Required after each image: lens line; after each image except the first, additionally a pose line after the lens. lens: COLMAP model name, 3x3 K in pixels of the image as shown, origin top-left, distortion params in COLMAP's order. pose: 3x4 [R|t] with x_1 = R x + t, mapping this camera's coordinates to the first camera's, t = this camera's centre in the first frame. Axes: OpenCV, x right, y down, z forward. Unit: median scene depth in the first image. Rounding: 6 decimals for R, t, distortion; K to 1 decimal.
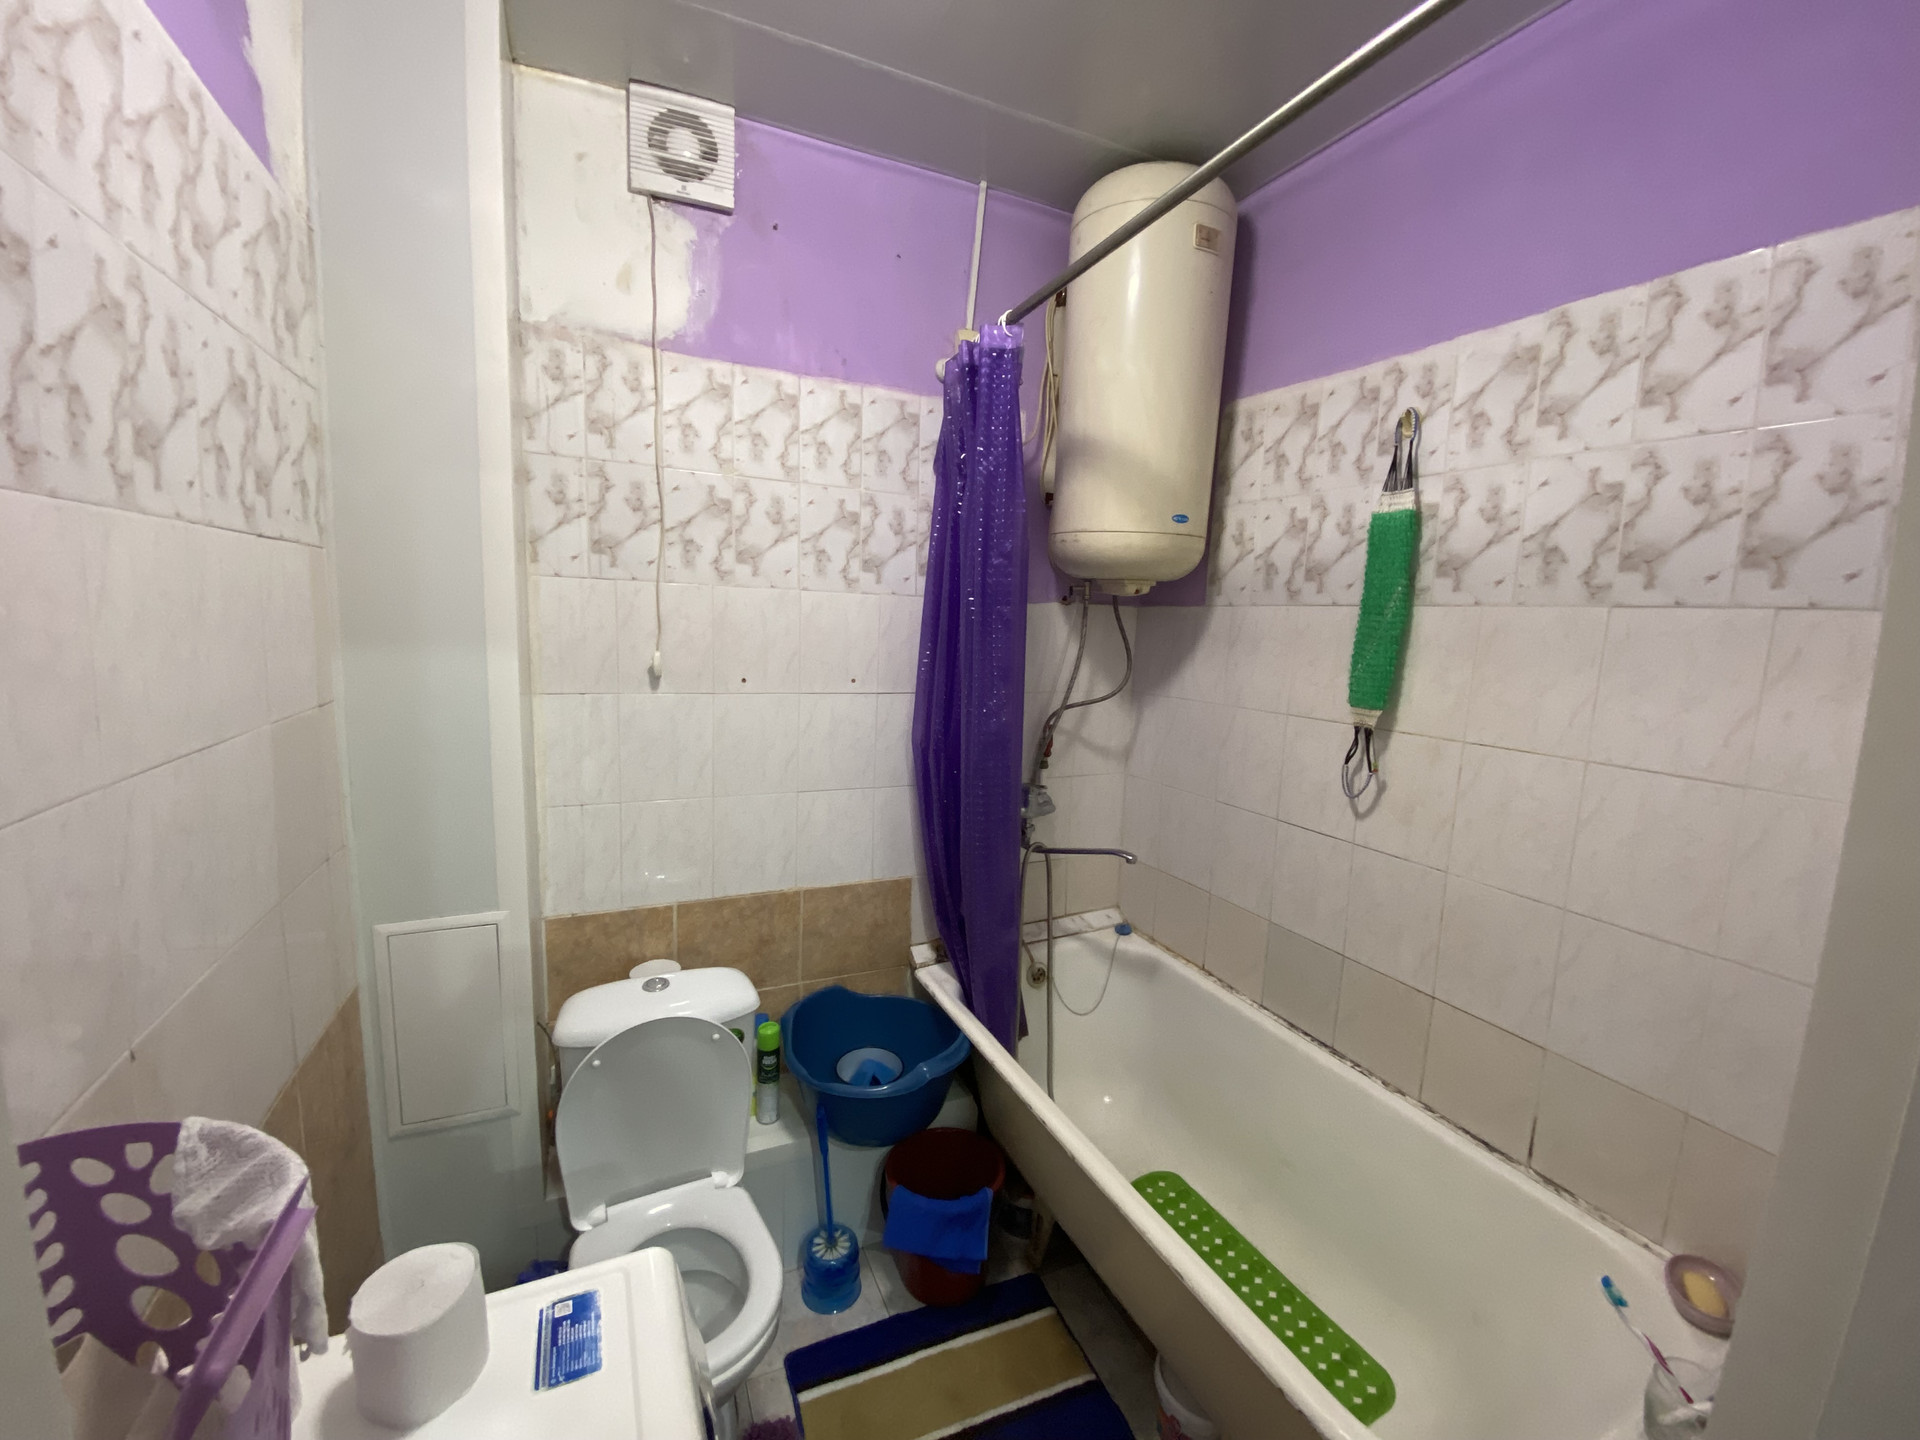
lens RADIAL K [[778.5, 0, 955.1], [0, 778.5, 717.3], [0, 0, 1]] dist [0.033658, -0.026328]
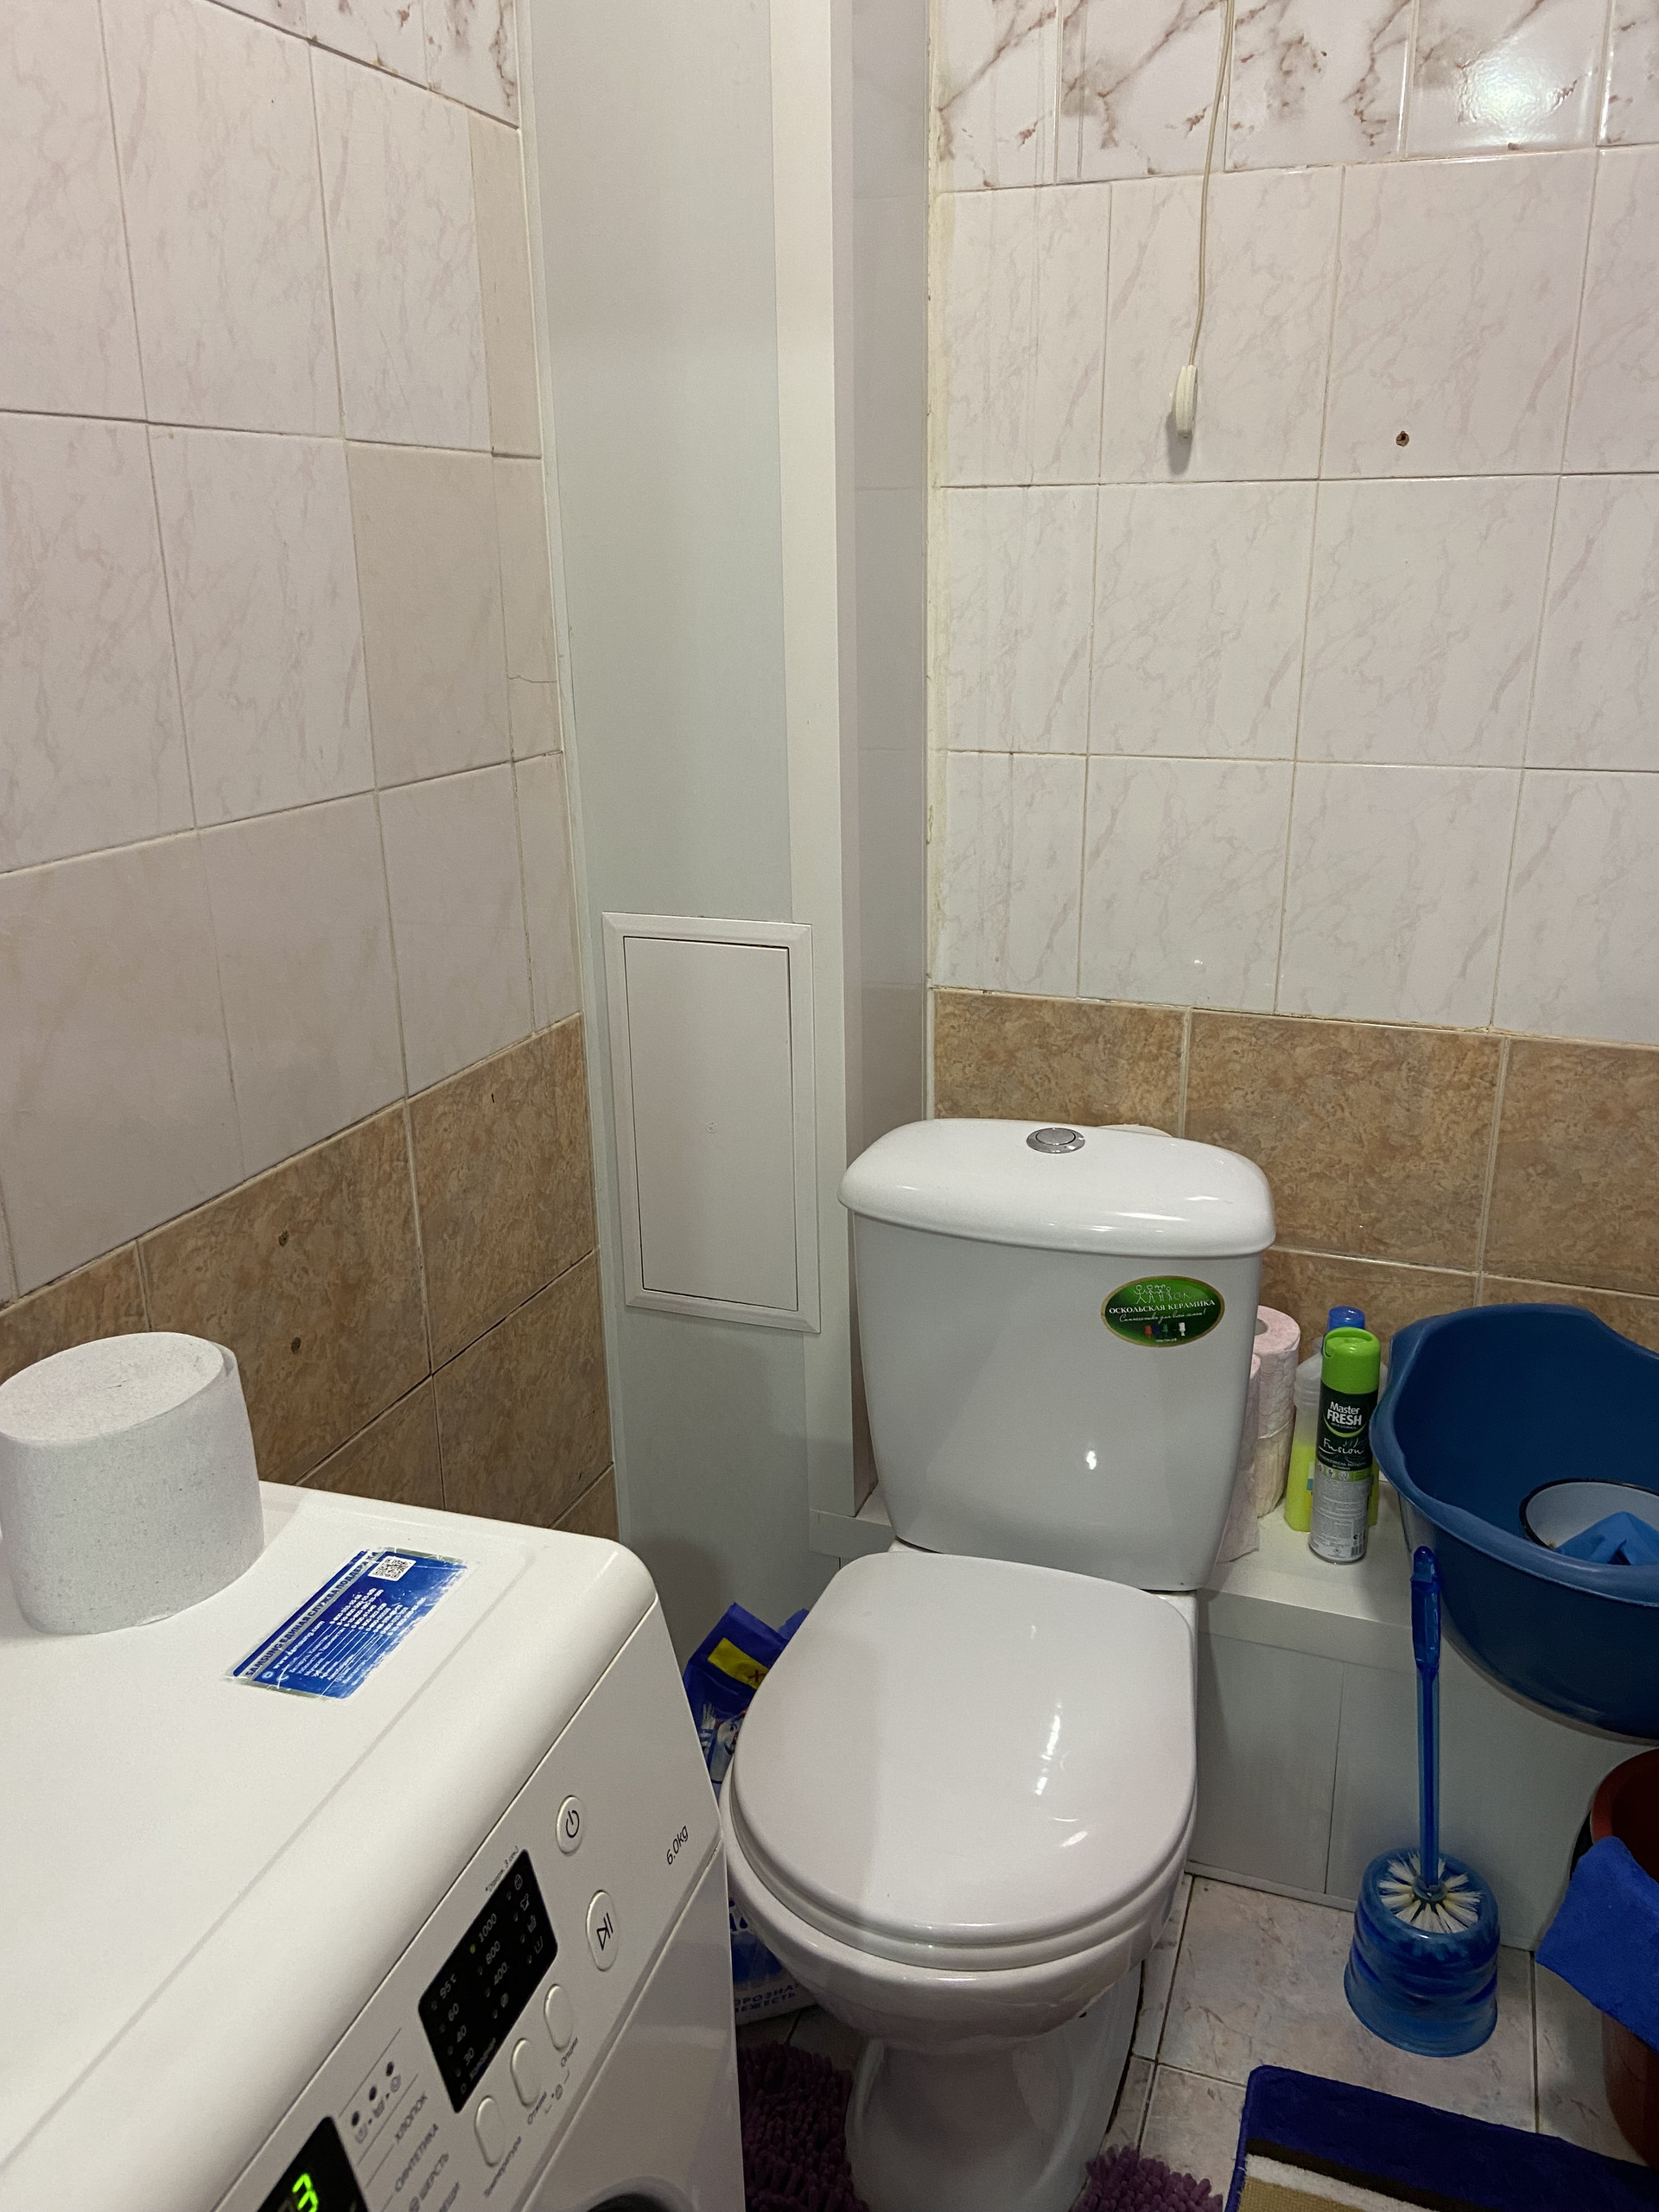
lens RADIAL K [[1651.1, 0, 960.3], [0, 1651.1, 1111.5], [0, 0, 1]] dist [0.128534, -0.148457]
pose [[0.736122, 0.168076, -0.655649, 0.165304], [-0.059609, 0.981012, 0.184559, 0.139374], [0.674219, -0.096775, 0.732163, 0.255196]]
